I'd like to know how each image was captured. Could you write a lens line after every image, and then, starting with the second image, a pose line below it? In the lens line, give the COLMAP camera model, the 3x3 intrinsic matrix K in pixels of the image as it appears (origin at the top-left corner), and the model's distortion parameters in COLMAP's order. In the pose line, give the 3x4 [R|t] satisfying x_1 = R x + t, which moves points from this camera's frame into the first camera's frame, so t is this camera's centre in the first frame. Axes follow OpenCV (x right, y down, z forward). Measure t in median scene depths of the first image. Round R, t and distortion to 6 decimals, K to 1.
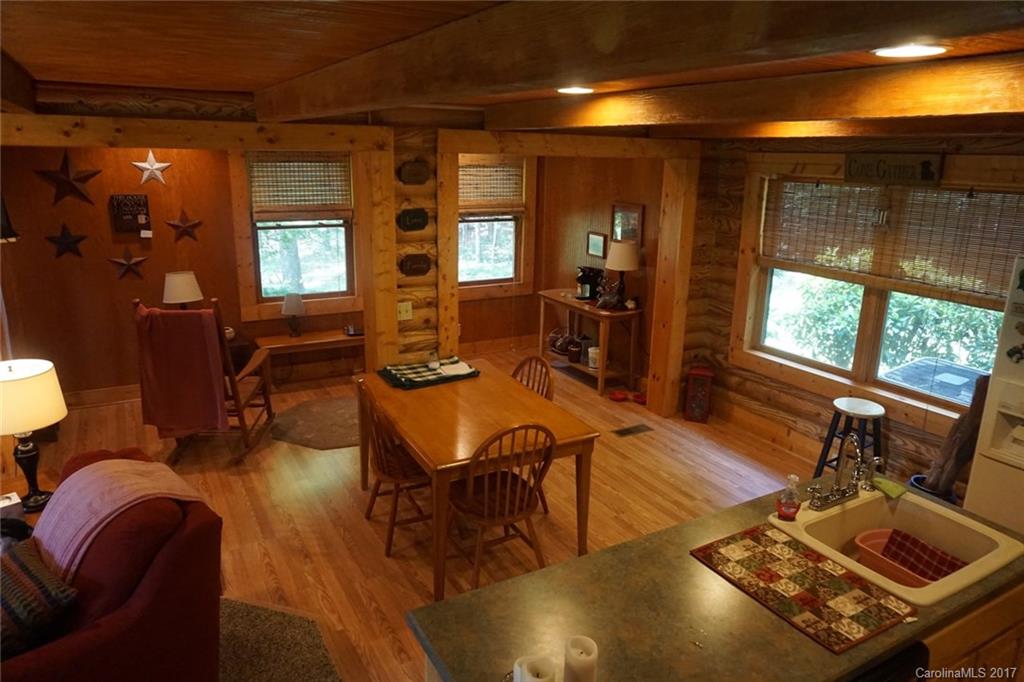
lens RADIAL K [[675.0, 0, 512.4], [0, 675.0, 338.1], [0, 0, 1]] dist [-0.004677, 0.000695]
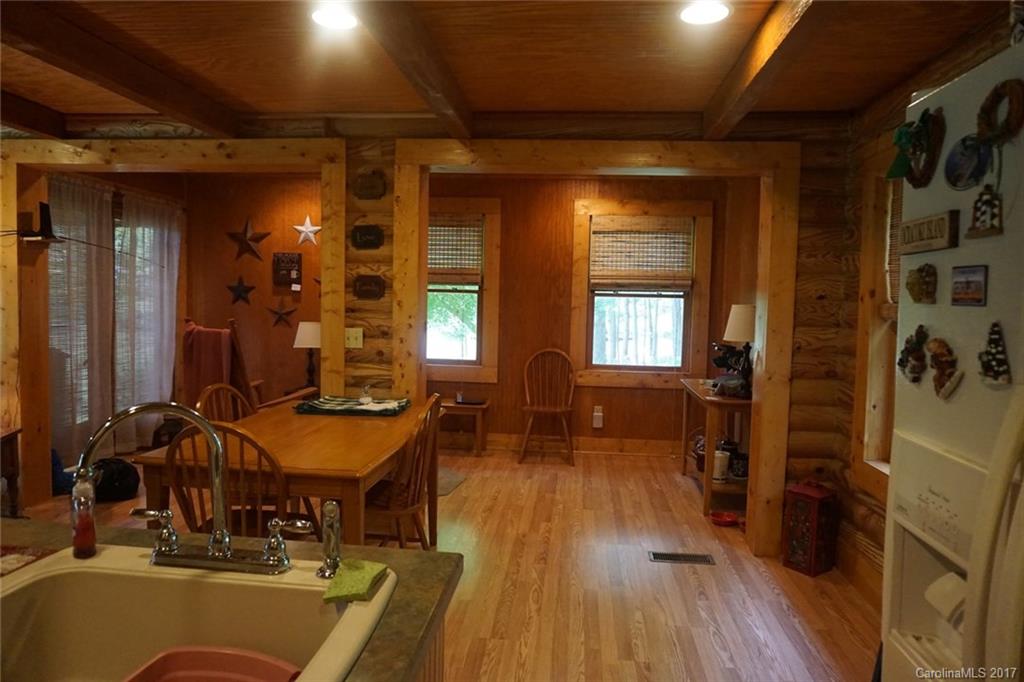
lens RADIAL K [[675.0, 0, 512.8], [0, 675.0, 340.5], [0, 0, 1]] dist [-0.004677, 0.000695]
pose [[0.822827, 0.039157, -0.566942, 0.564151], [-0.156195, 0.974785, -0.159367, 0.078991], [0.546406, 0.219685, 0.808195, 0.421131]]
